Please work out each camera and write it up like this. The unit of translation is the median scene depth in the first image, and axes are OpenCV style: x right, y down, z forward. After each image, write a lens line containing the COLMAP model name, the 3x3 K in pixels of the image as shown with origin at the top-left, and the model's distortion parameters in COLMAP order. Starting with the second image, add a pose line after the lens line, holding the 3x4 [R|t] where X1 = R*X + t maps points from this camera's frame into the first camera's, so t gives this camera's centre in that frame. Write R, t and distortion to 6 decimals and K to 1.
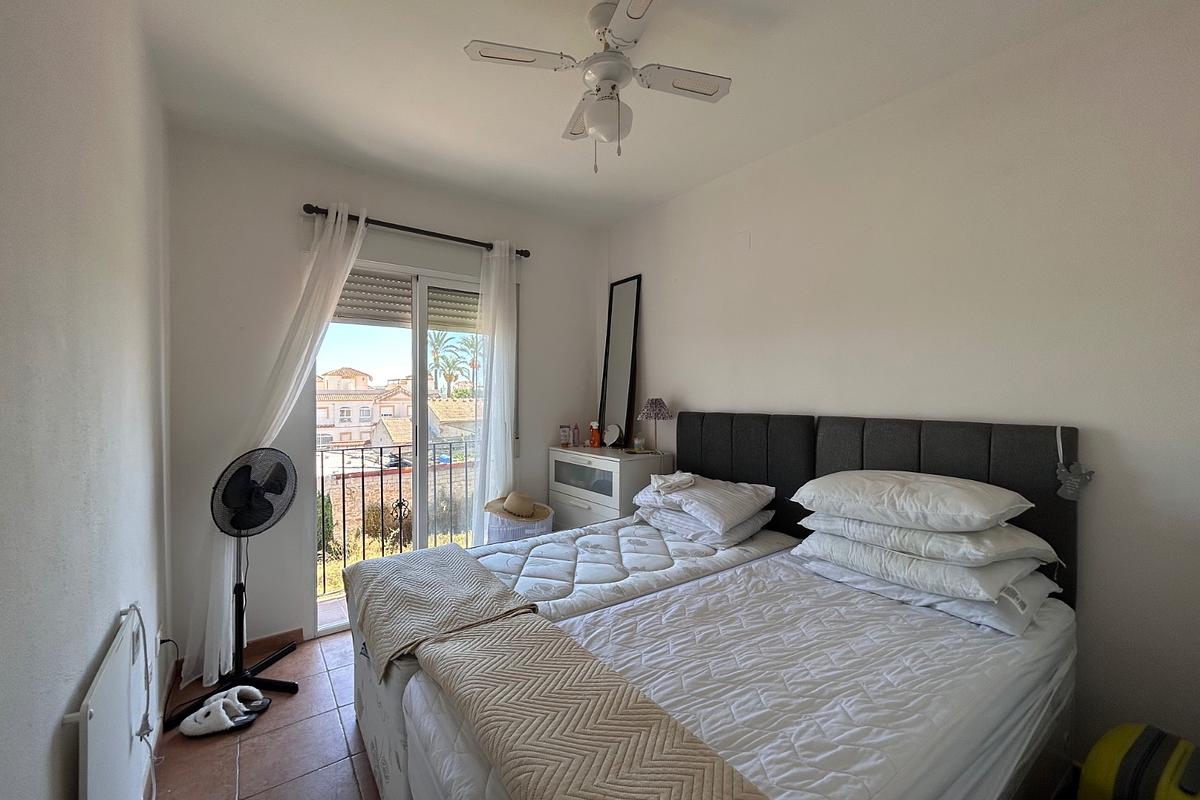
lens RADIAL K [[483.0, 0, 598.8], [0, 483.0, 398.2], [0, 0, 1]] dist [-0.005305, 0.004473]
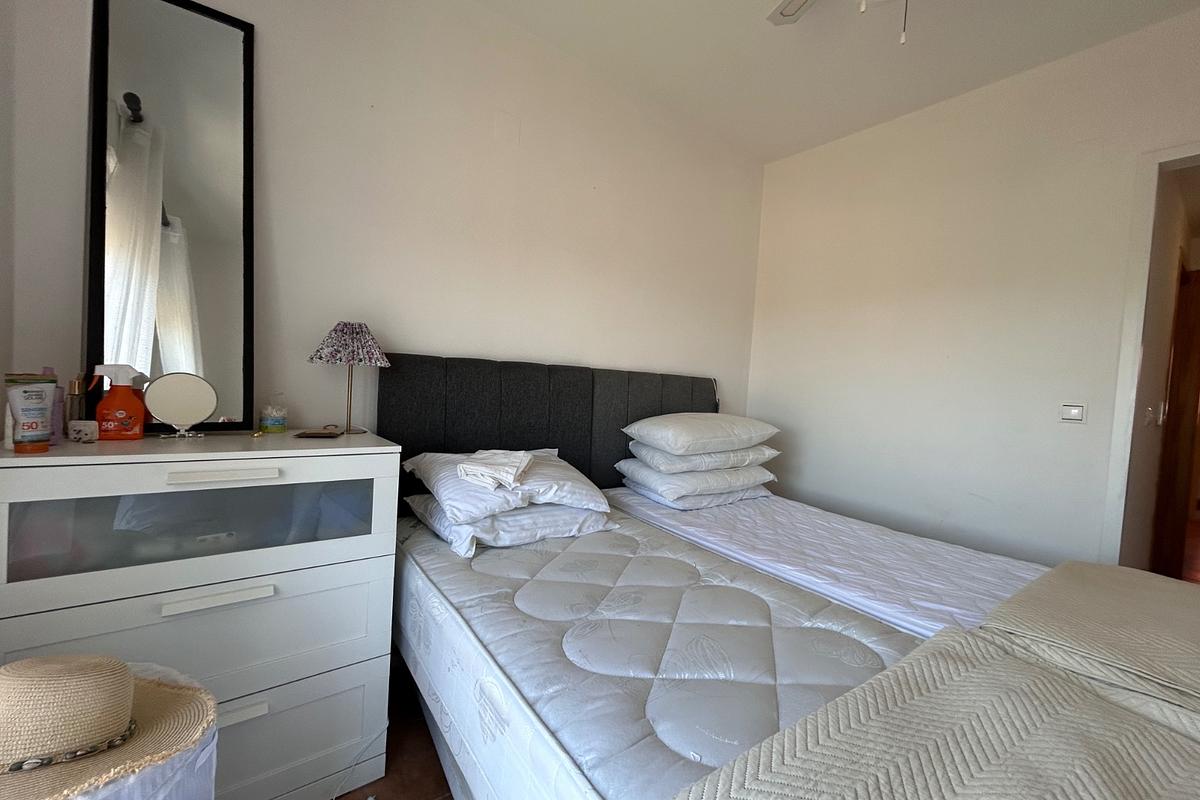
lens RADIAL K [[483.0, 0, 598.8], [0, 483.0, 398.2], [0, 0, 1]] dist [-0.005305, 0.004473]
pose [[0.013023, -0.037812, 0.999200, -0.391881], [-0.045468, 0.998229, 0.038368, 0.048959], [-0.998881, -0.045931, 0.011281, 0.747538]]
